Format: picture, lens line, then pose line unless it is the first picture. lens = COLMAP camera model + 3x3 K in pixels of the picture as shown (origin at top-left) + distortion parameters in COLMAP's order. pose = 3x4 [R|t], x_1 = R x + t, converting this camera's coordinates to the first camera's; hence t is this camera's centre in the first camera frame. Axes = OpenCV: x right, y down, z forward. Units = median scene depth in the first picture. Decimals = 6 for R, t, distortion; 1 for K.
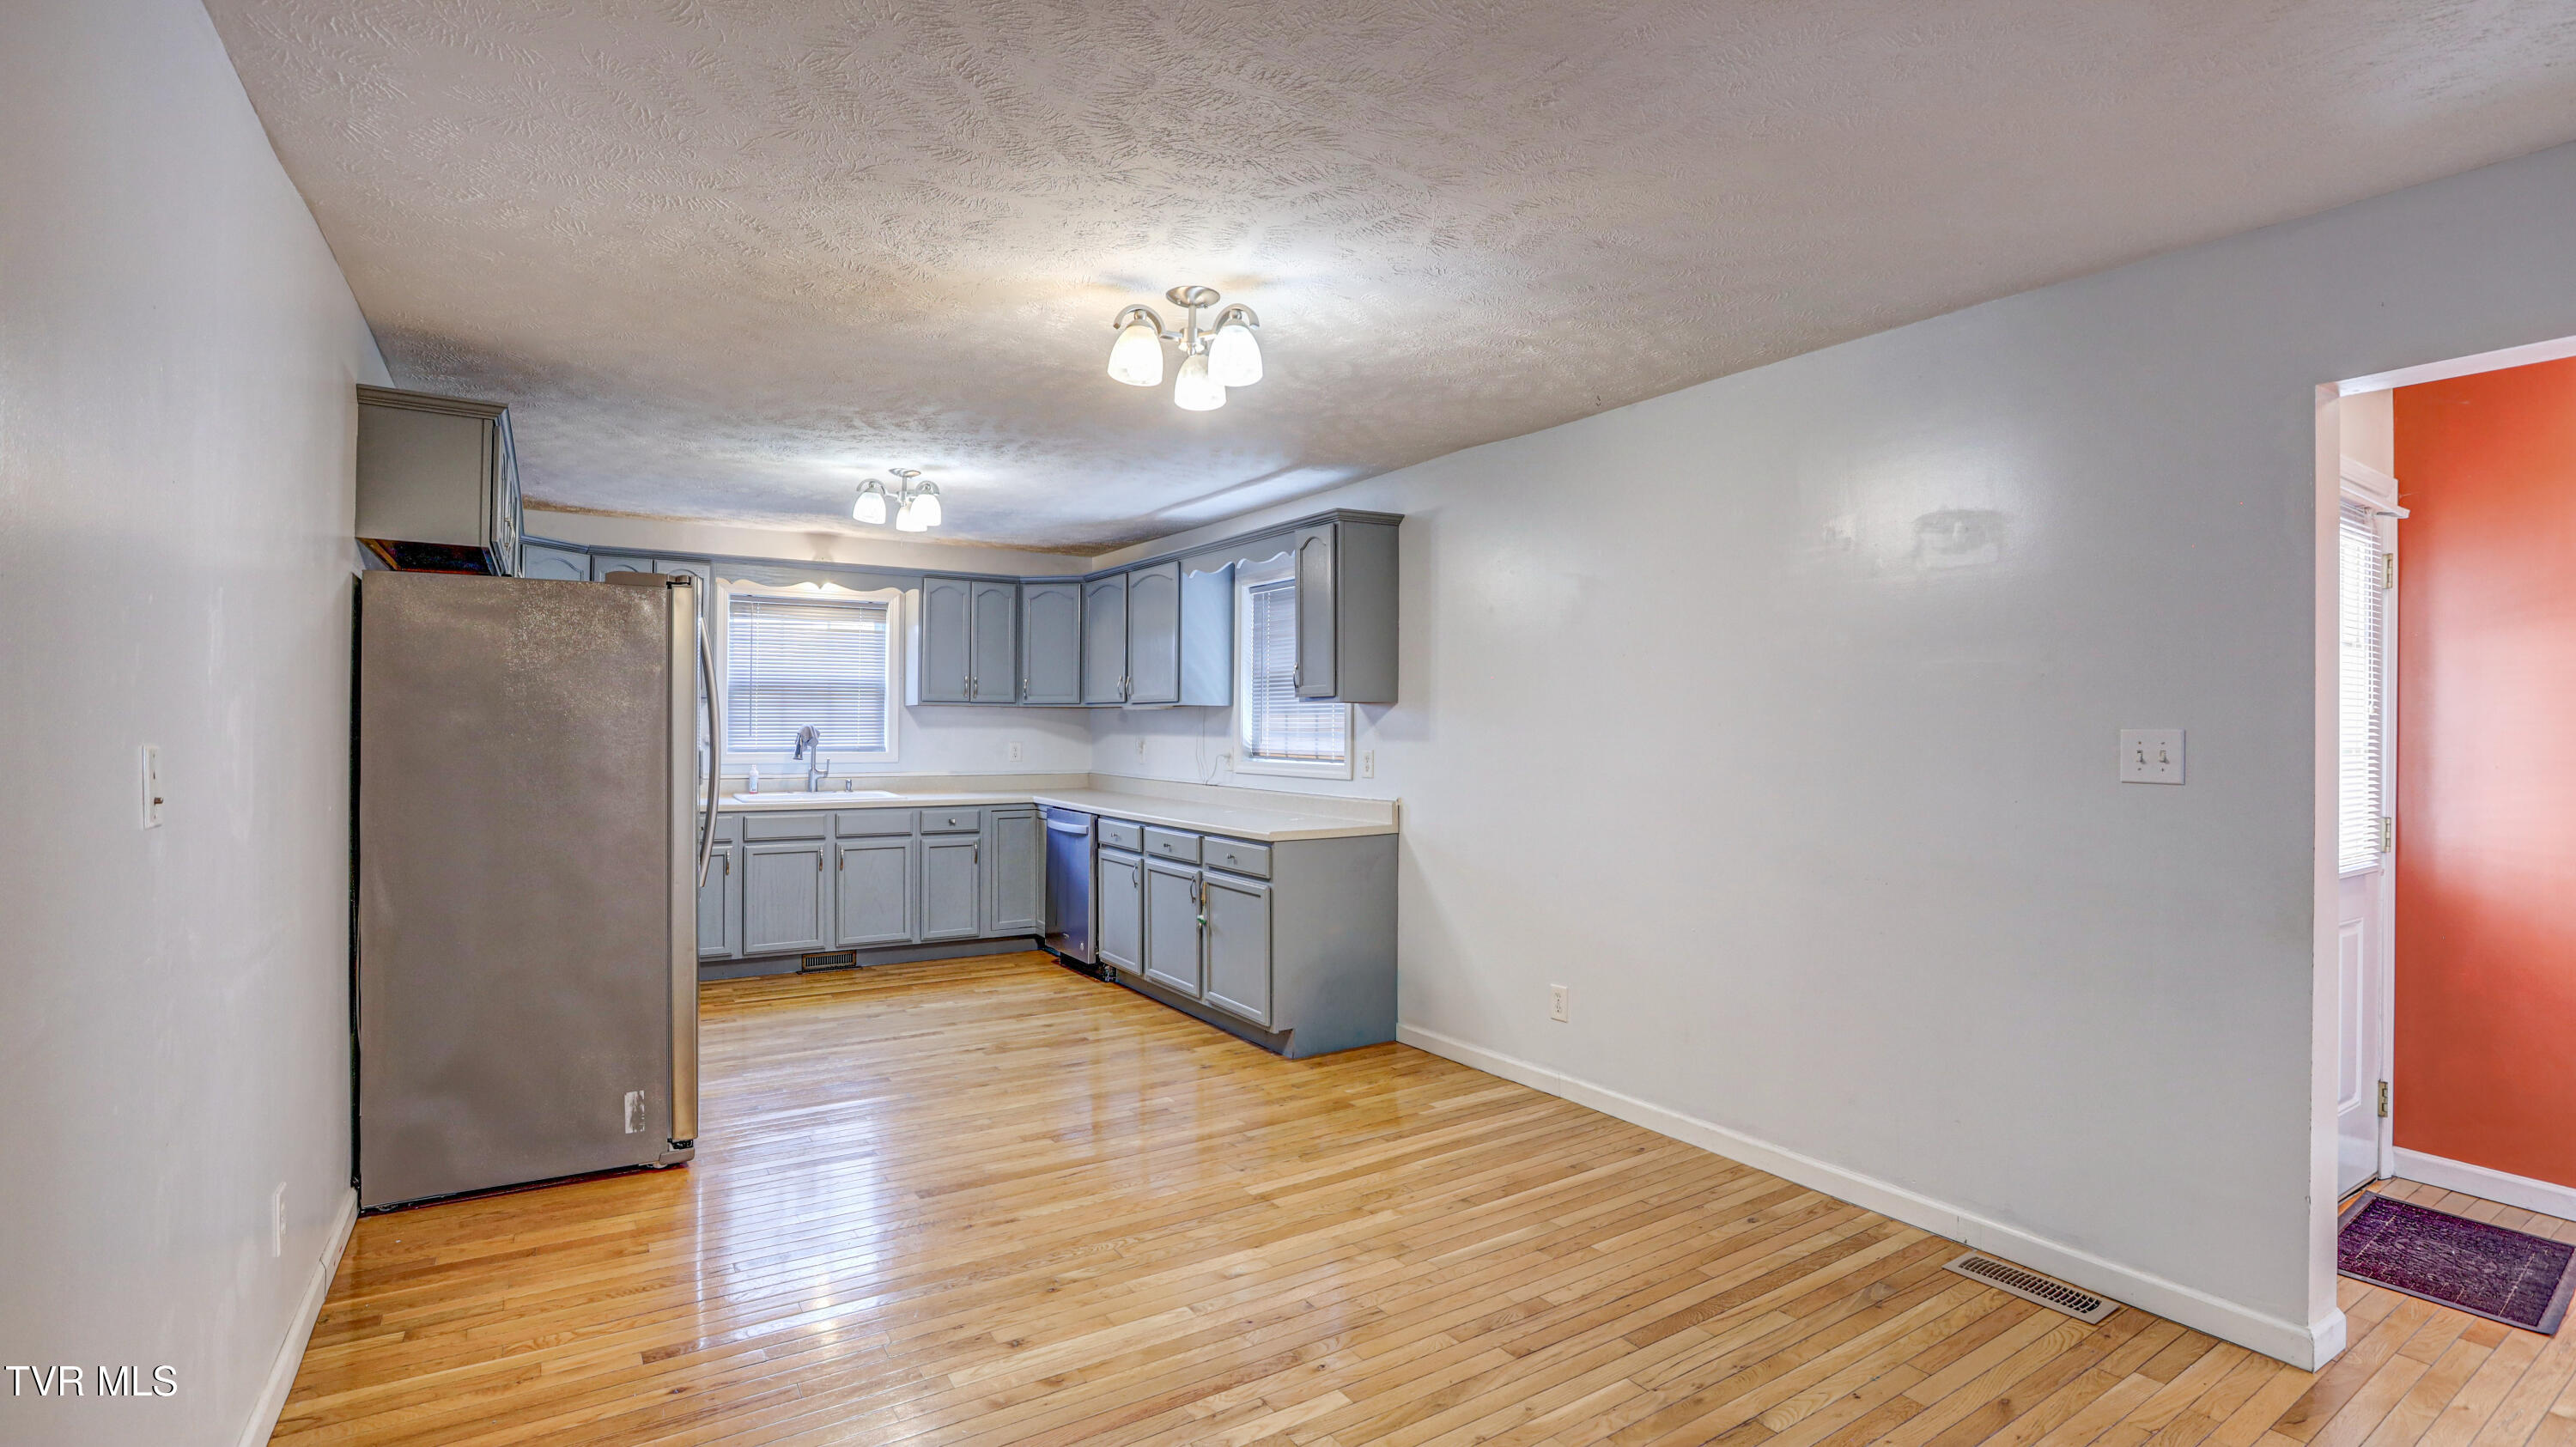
lens RADIAL K [[1169.7, 0, 1283.5], [0, 1169.7, 718.3], [0, 0, 1]] dist [-0.058957, 0.021834]
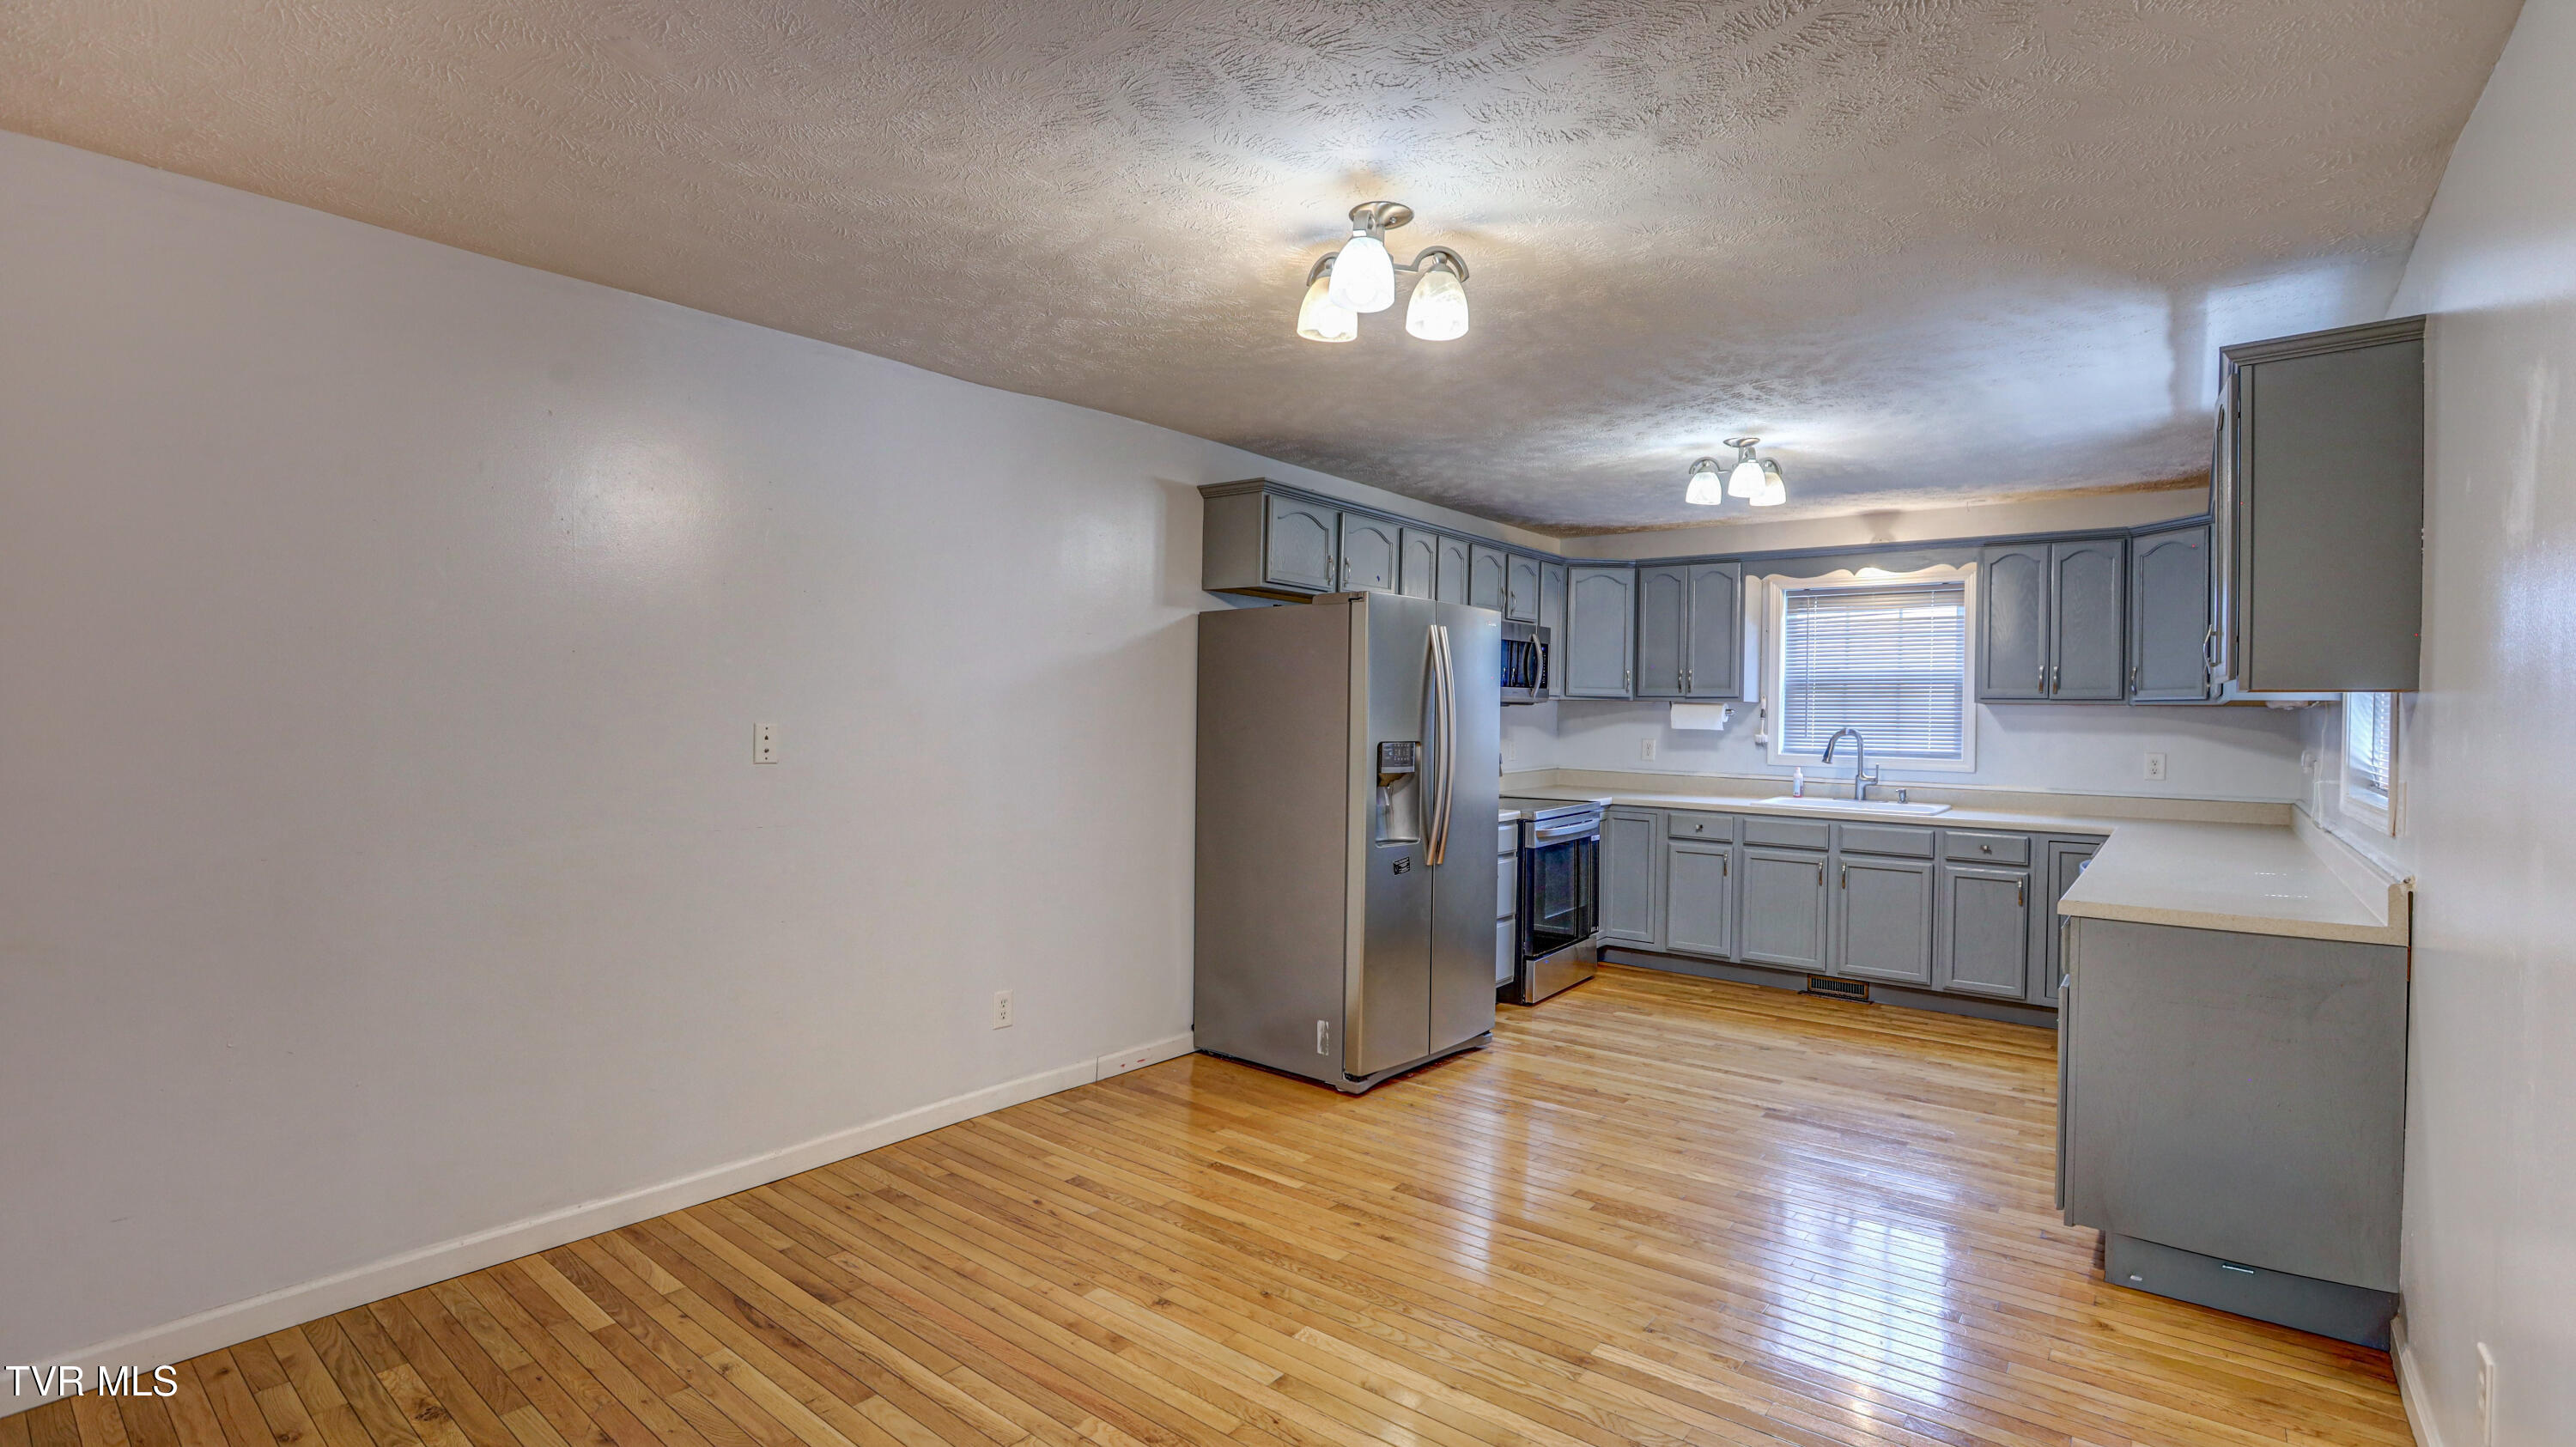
lens RADIAL K [[1169.7, 0, 1283.5], [0, 1169.7, 718.3], [0, 0, 1]] dist [-0.058957, 0.021834]
pose [[0.320274, 0.005784, -0.947307, 0.324413], [-0.008395, 0.999959, 0.003267, 0.000691], [0.947288, 0.006906, 0.320310, 0.307254]]
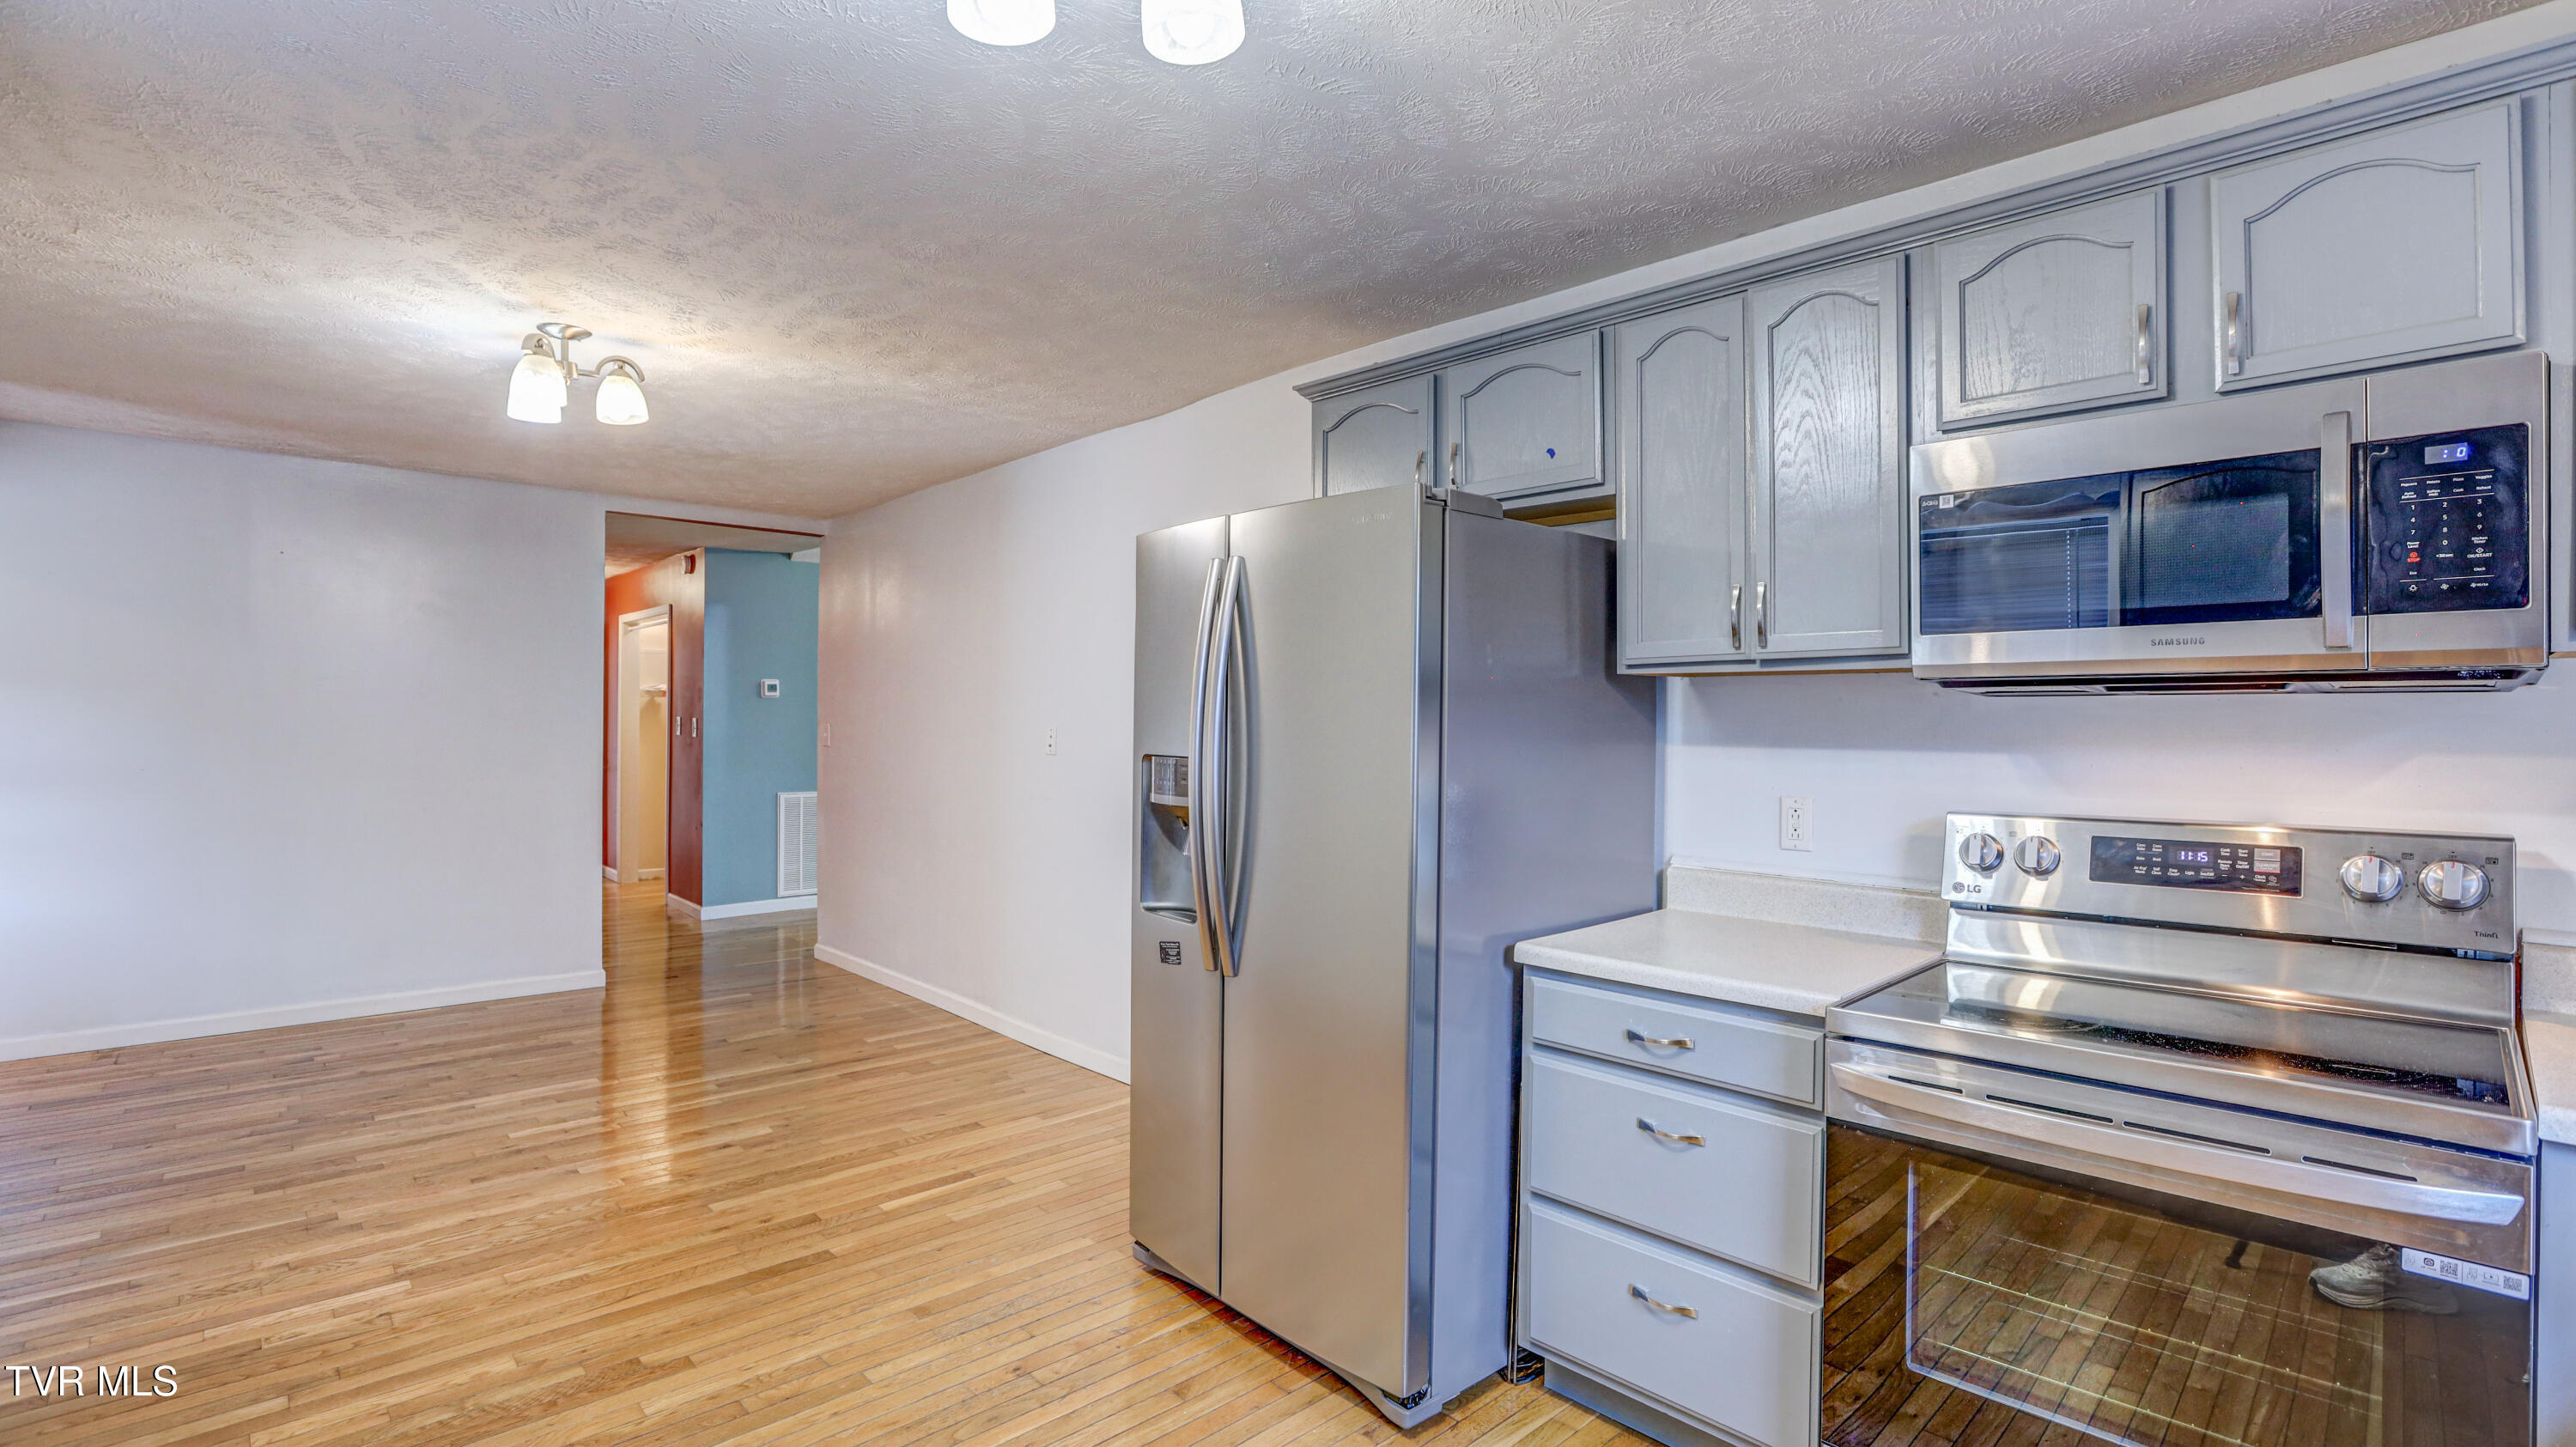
lens RADIAL K [[1169.7, 0, 1283.5], [0, 1169.7, 718.3], [0, 0, 1]] dist [-0.058957, 0.021834]
pose [[-0.981895, -0.013901, -0.188914, -0.258142], [-0.013113, 0.999899, -0.005420, 0.004021], [0.188970, -0.002845, -0.981979, 1.022879]]
